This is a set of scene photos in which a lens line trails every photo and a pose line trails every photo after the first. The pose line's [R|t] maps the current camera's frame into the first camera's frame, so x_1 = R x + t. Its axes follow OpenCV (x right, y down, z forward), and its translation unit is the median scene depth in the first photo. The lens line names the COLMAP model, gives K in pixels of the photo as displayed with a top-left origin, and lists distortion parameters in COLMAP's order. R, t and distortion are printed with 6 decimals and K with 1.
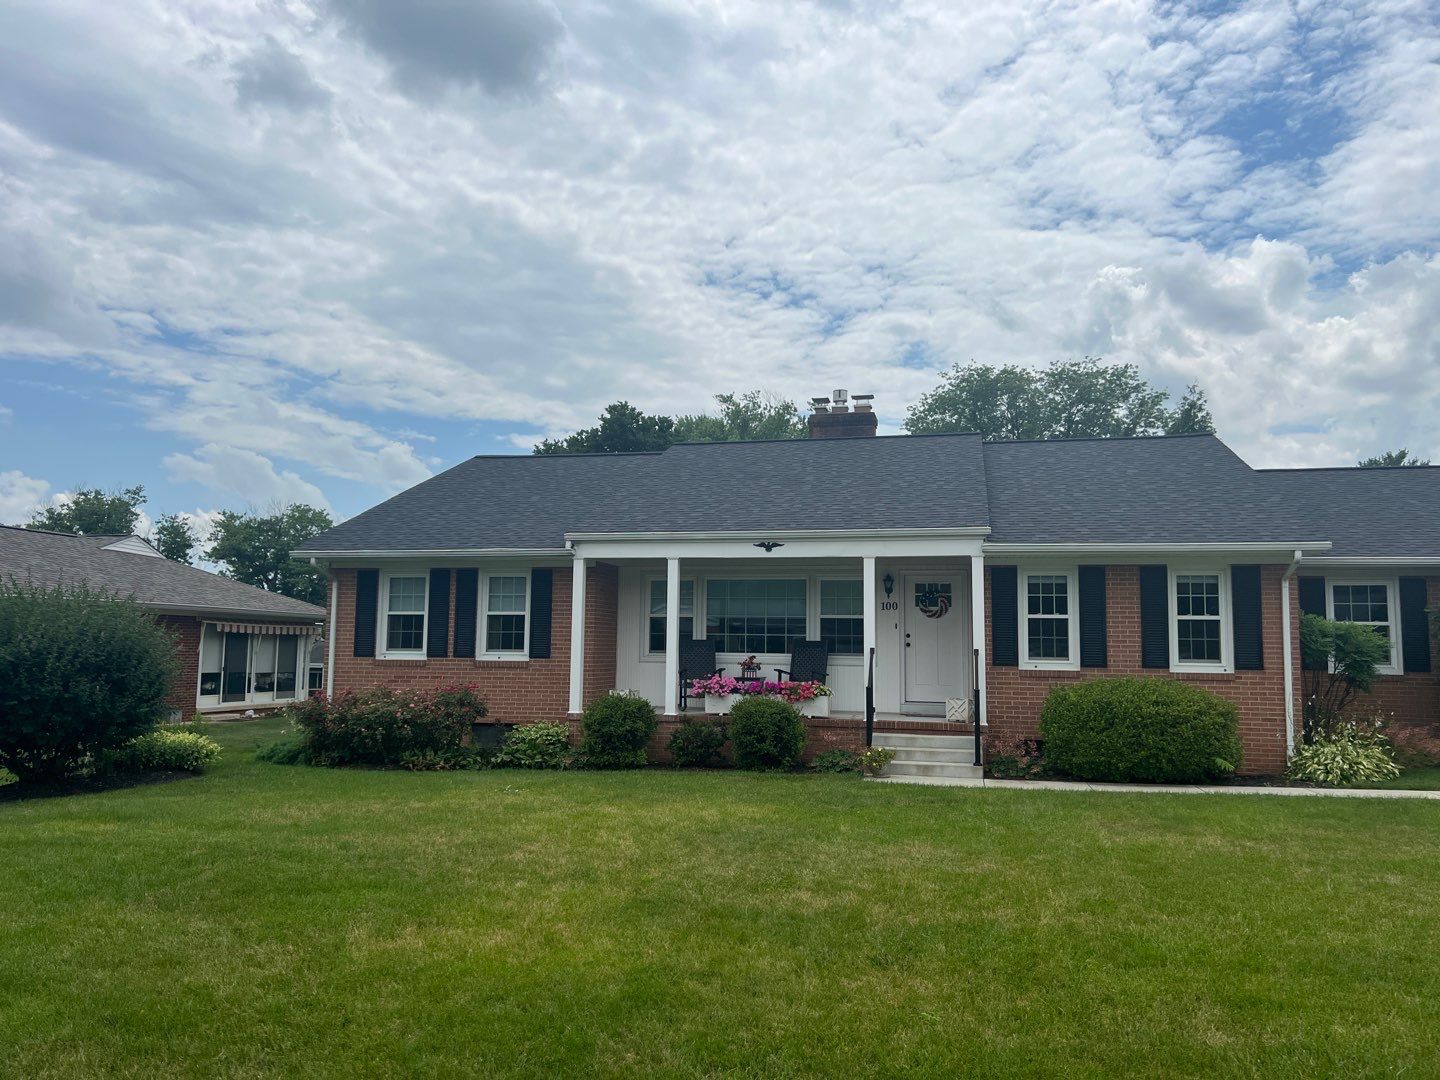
lens RADIAL K [[1060.0, 0, 720.0], [0, 1060.0, 540.0], [0, 0, 1]] dist [0.116644, -0.200991]
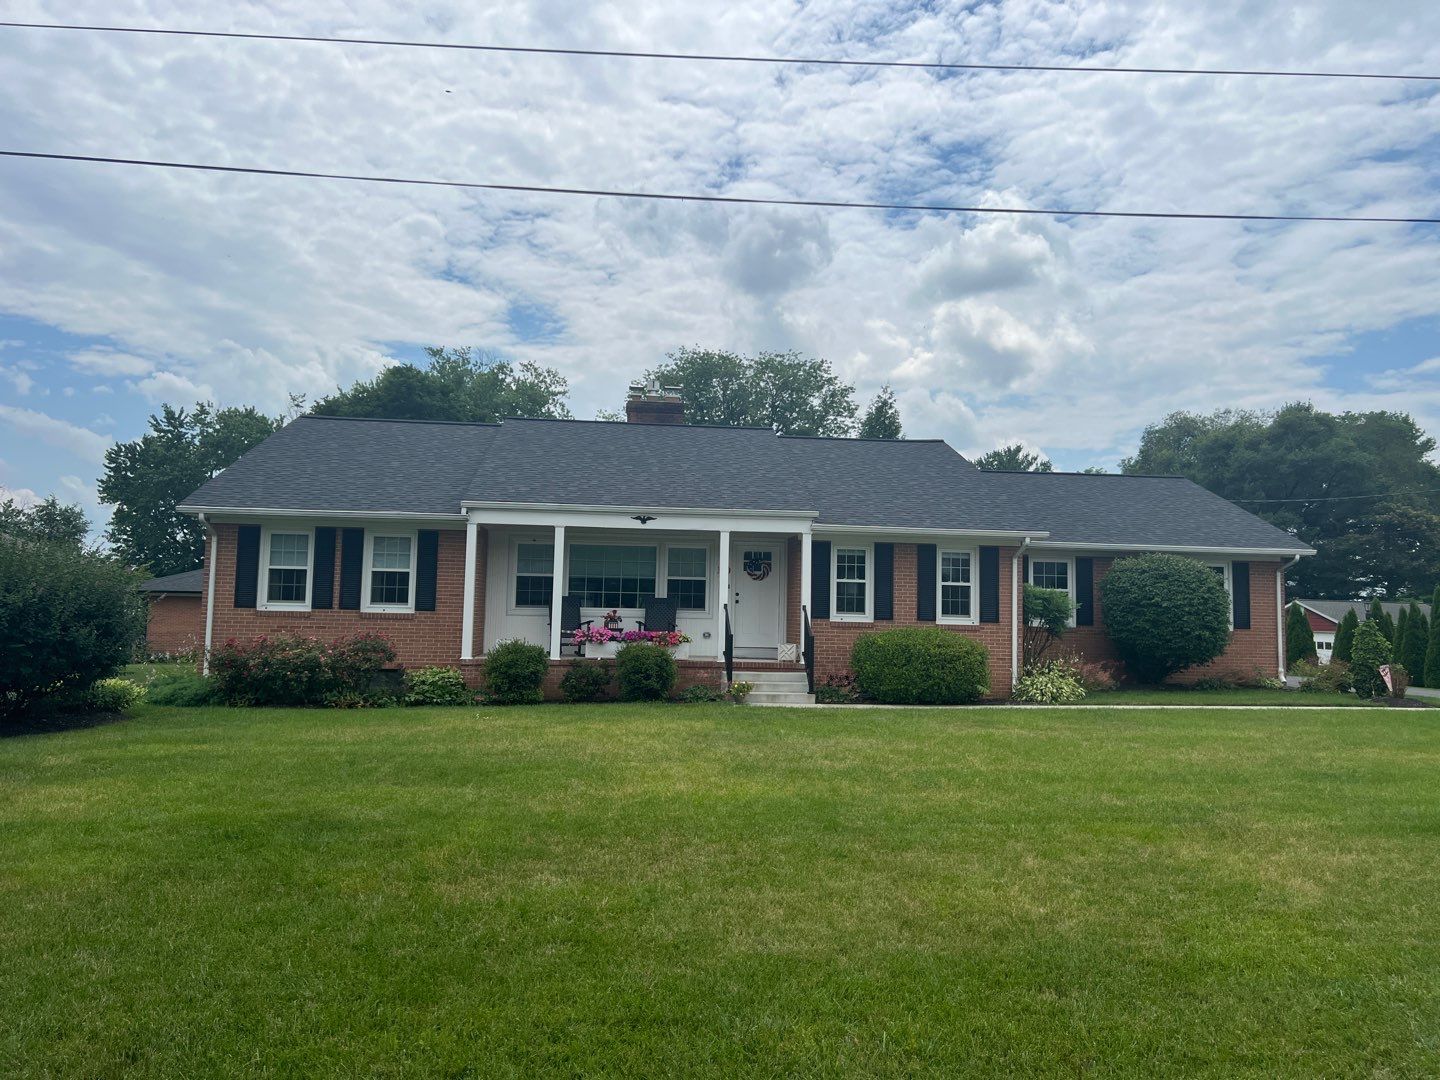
lens RADIAL K [[1060.0, 0, 720.0], [0, 1060.0, 540.0], [0, 0, 1]] dist [0.116644, -0.200991]
pose [[0.949776, 0.029544, 0.311534, -0.244273], [-0.041803, 0.998589, 0.032743, -0.013801], [-0.310127, -0.044121, 0.949671, -0.170643]]
